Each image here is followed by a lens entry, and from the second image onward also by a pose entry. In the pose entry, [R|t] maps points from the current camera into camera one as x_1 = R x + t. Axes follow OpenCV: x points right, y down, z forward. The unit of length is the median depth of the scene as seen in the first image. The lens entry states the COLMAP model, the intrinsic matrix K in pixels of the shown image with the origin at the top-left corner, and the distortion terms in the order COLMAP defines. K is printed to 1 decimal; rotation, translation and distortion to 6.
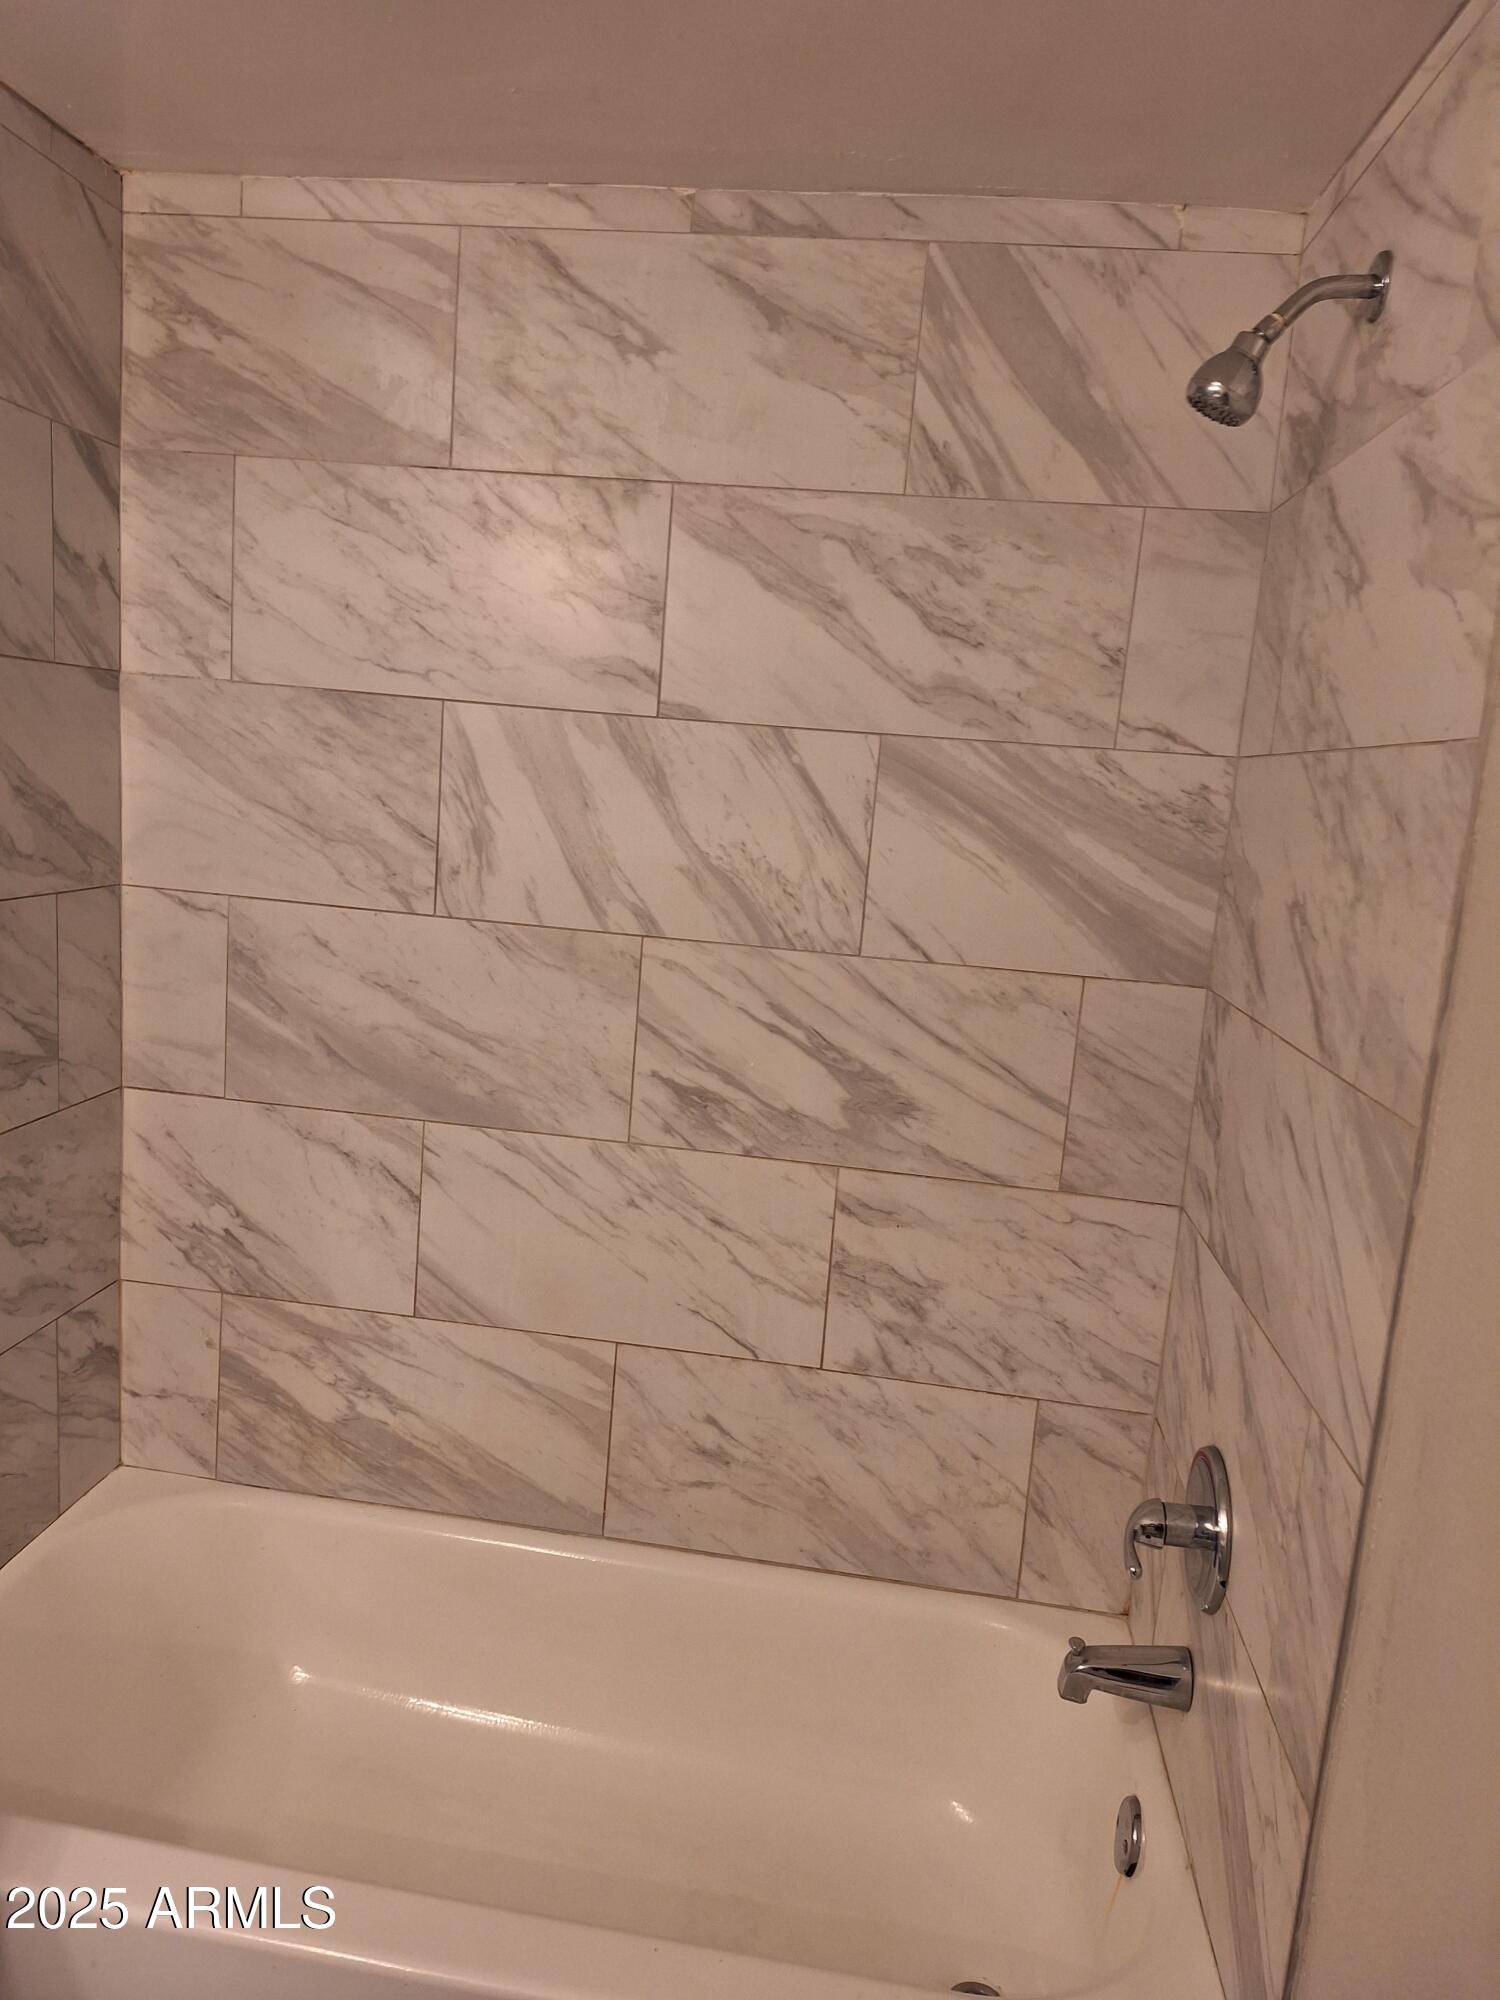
lens RADIAL K [[1387.0, 0, 746.7], [0, 1387.0, 990.1], [0, 0, 1]] dist [0.138581, -0.191354]
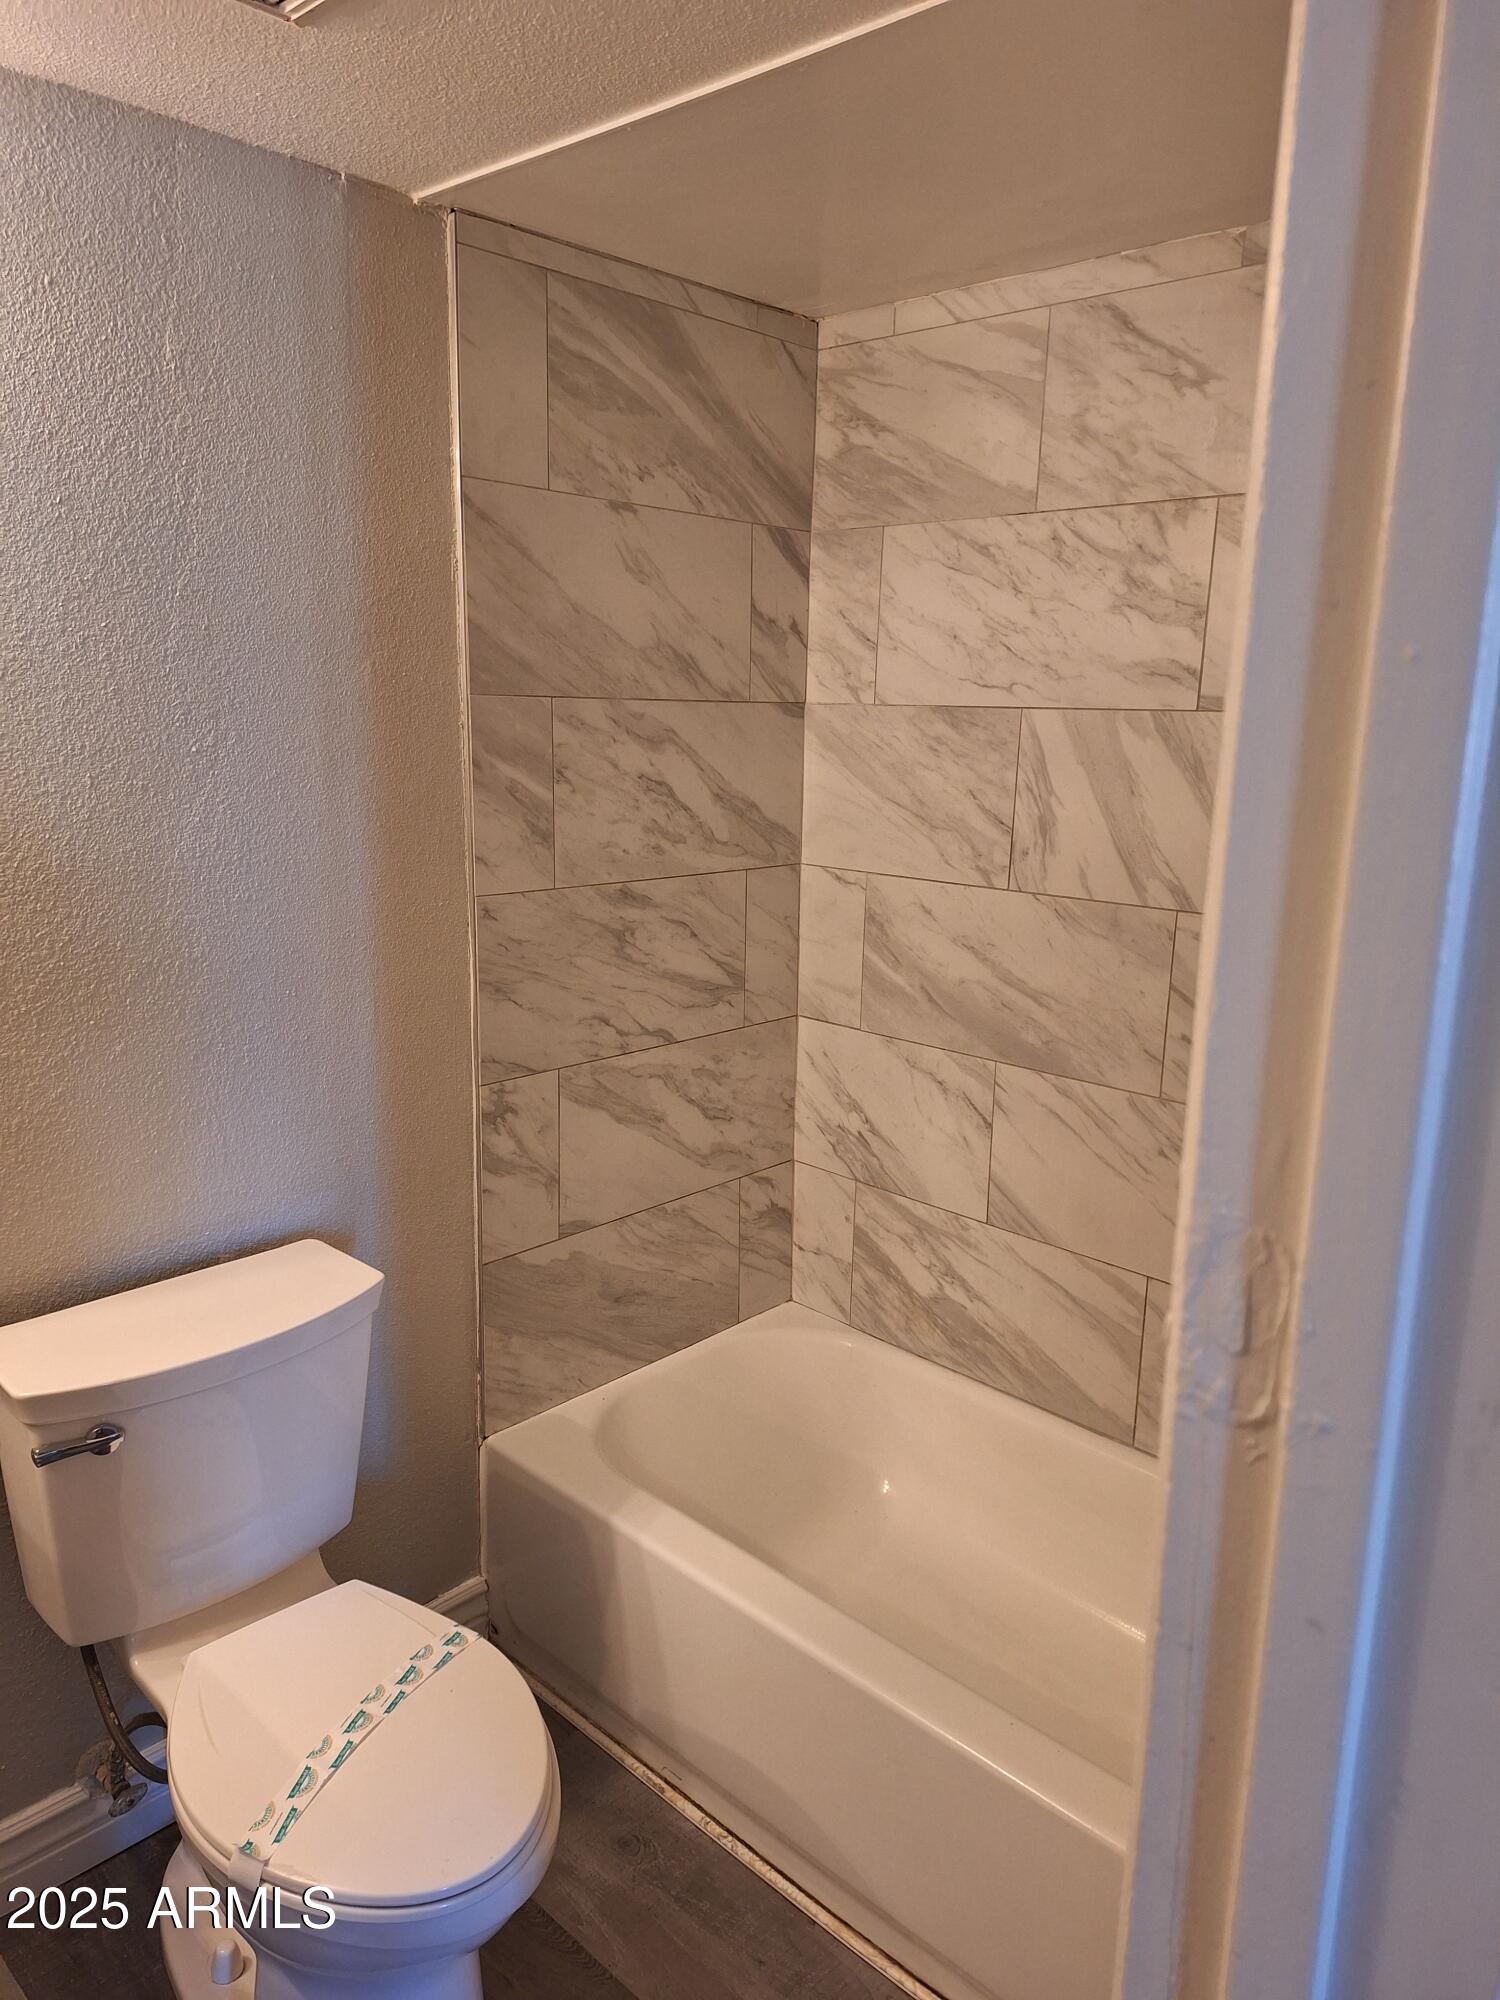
lens RADIAL K [[1387.0, 0, 746.7], [0, 1387.0, 990.1], [0, 0, 1]] dist [0.138581, -0.191354]
pose [[0.814592, 0.060655, -0.576854, 0.289849], [-0.051859, 0.998150, 0.031721, 0.005962], [0.577711, 0.004075, 0.816231, -0.101248]]
